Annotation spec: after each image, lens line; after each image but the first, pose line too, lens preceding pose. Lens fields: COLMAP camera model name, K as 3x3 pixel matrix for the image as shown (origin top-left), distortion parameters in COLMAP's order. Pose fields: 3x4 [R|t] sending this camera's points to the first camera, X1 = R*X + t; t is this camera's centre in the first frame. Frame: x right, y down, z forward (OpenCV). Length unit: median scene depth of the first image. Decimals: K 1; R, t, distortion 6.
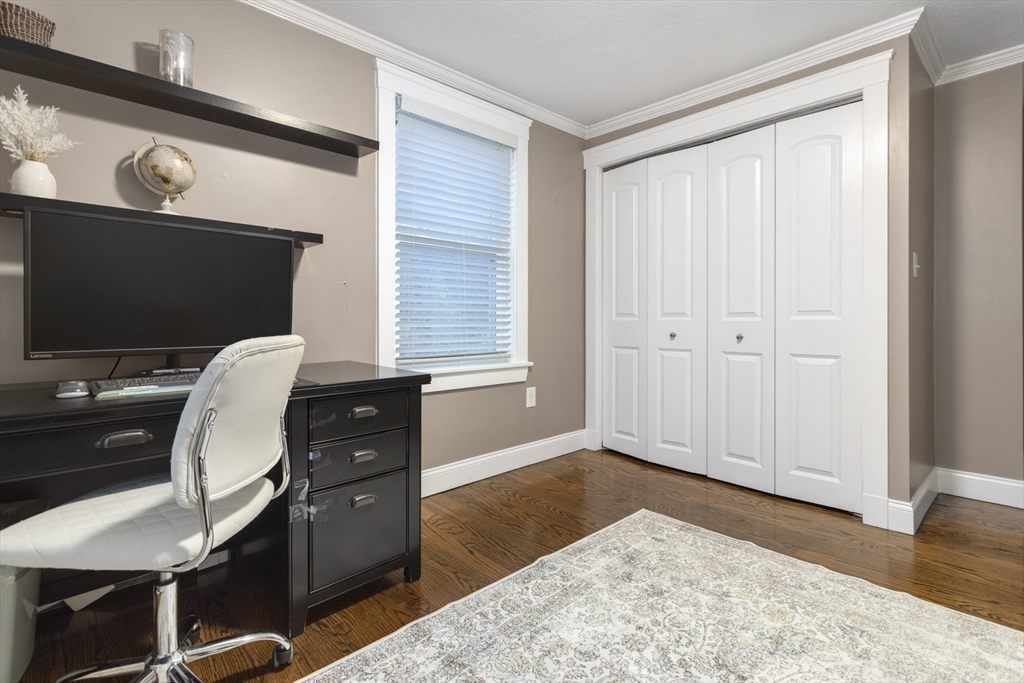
lens RADIAL K [[480.7, 0, 522.9], [0, 480.7, 321.6], [0, 0, 1]] dist [0.003340, 0.000539]
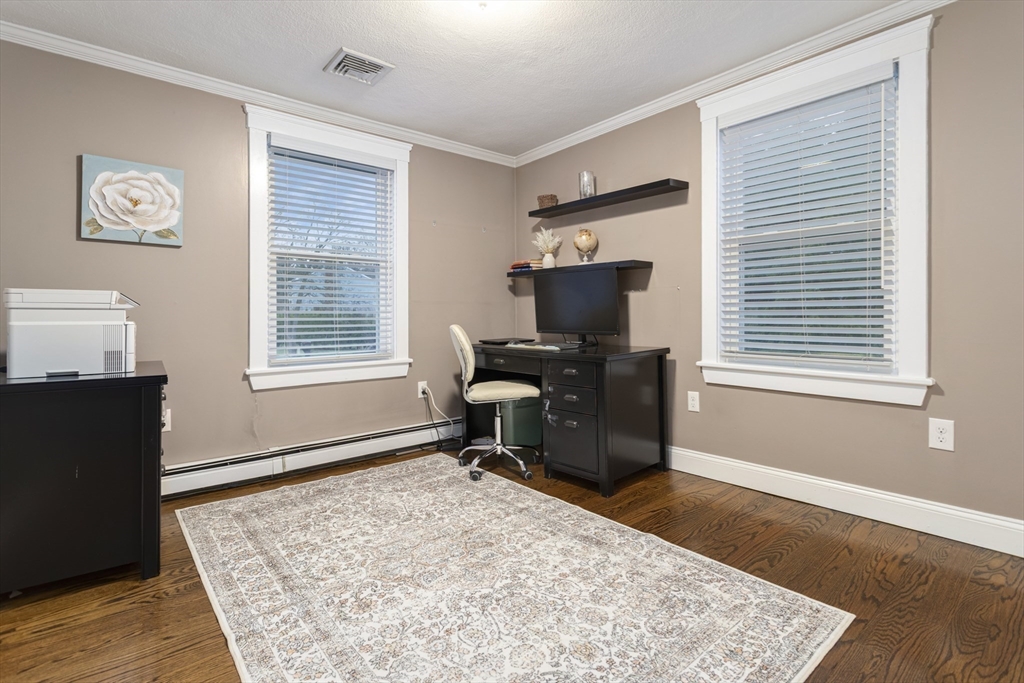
lens RADIAL K [[491.2, 0, 512.5], [0, 491.2, 314.3], [0, 0, 1]] dist [-0.000151, 0.000040]
pose [[-0.066347, -0.007041, -0.997772, 1.339295], [0.000412, 0.999975, -0.007084, -0.001238], [0.997797, -0.000881, -0.066342, 0.863860]]
